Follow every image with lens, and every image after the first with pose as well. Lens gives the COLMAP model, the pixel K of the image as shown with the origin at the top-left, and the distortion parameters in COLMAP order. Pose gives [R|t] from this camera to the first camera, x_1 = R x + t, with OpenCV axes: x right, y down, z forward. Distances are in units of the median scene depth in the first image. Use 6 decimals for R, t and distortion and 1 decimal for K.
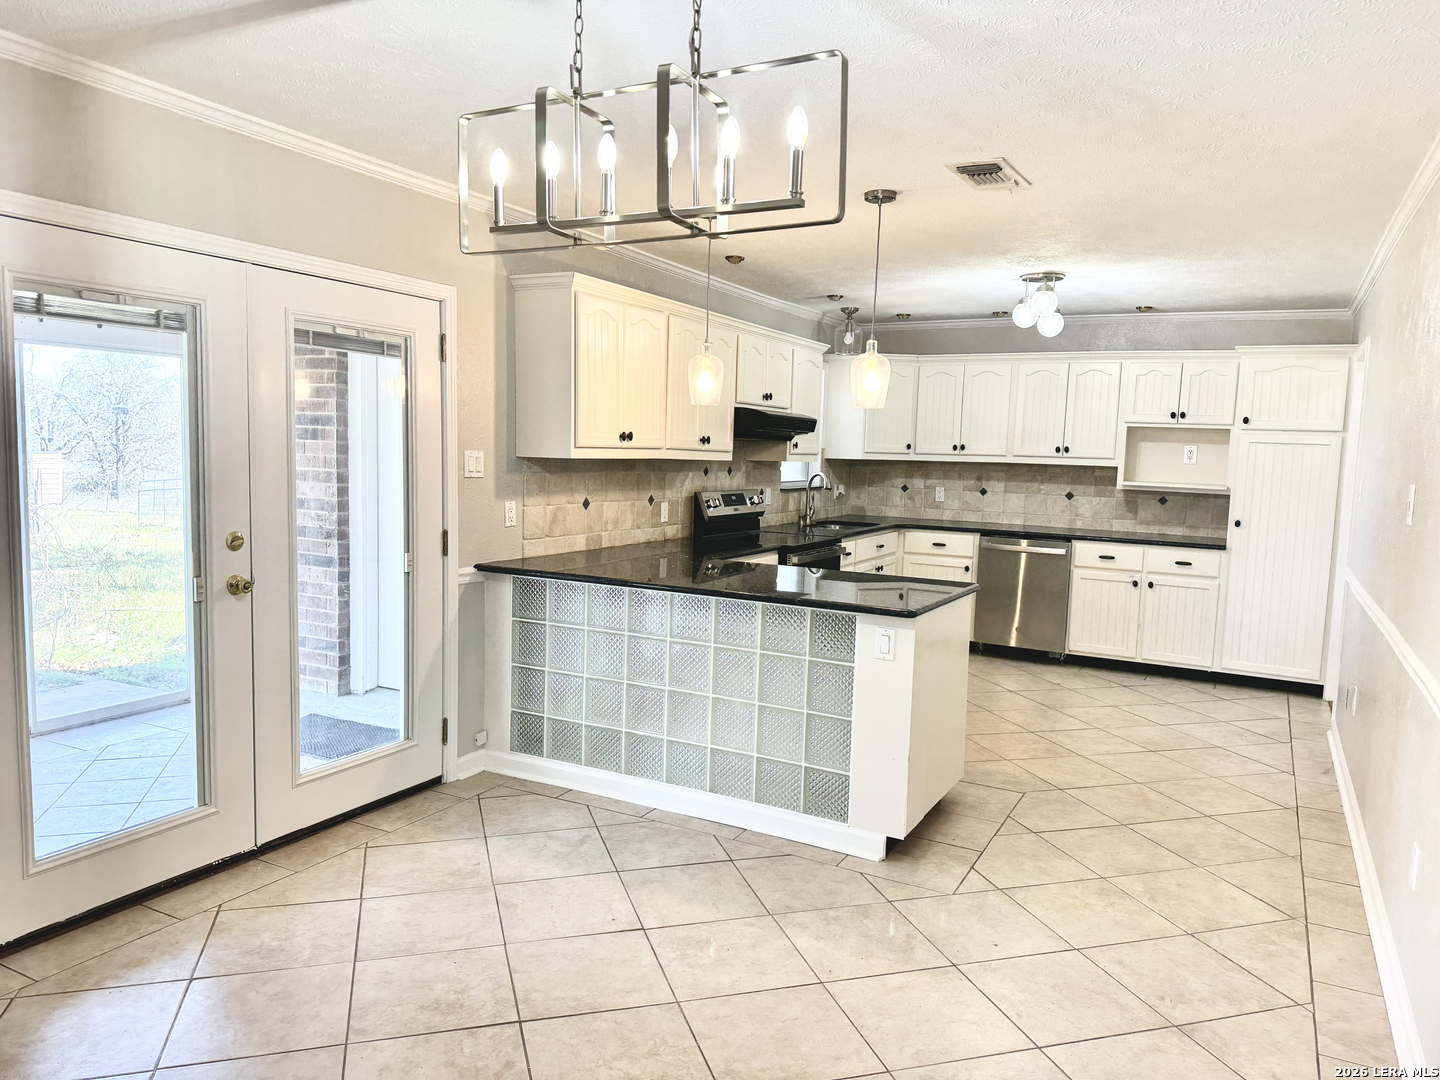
lens RADIAL K [[1015.5, 0, 715.6], [0, 1015.5, 539.0], [0, 0, 1]] dist [0.042241, 0.001436]
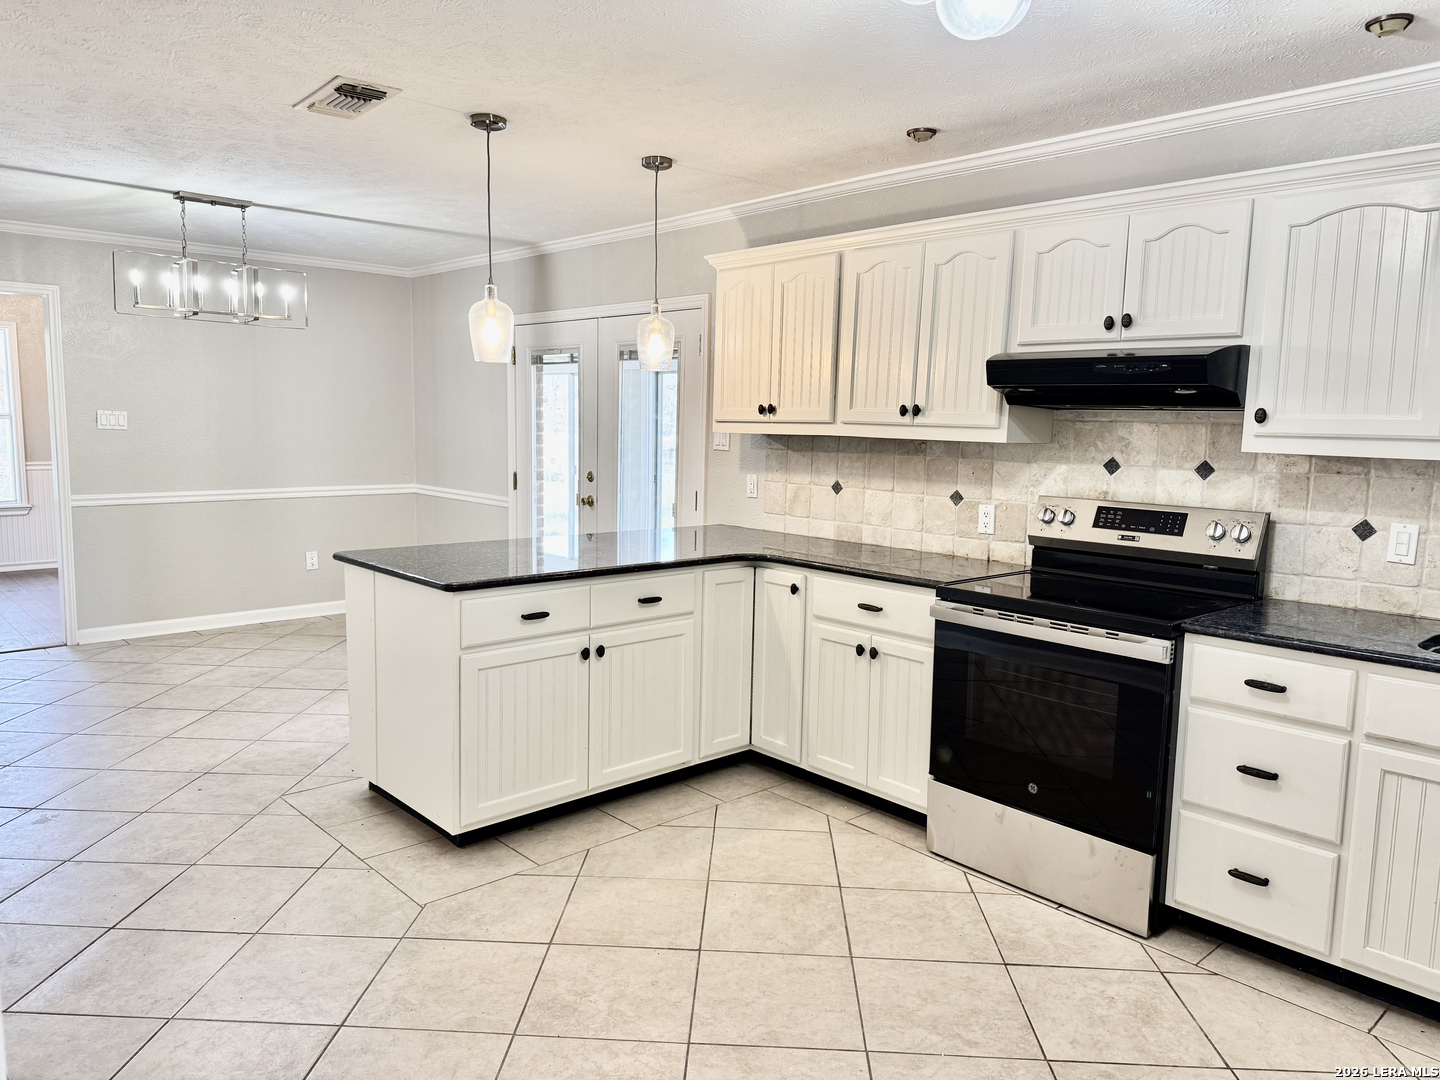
lens RADIAL K [[1015.5, 0, 714.2], [0, 1015.5, 546.6], [0, 0, 1]] dist [0.042241, 0.001436]
pose [[-0.337024, 0.088733, -0.937305, 0.780773], [-0.108314, 0.985285, 0.132221, -0.093583], [0.935245, 0.146085, -0.322453, 1.242951]]
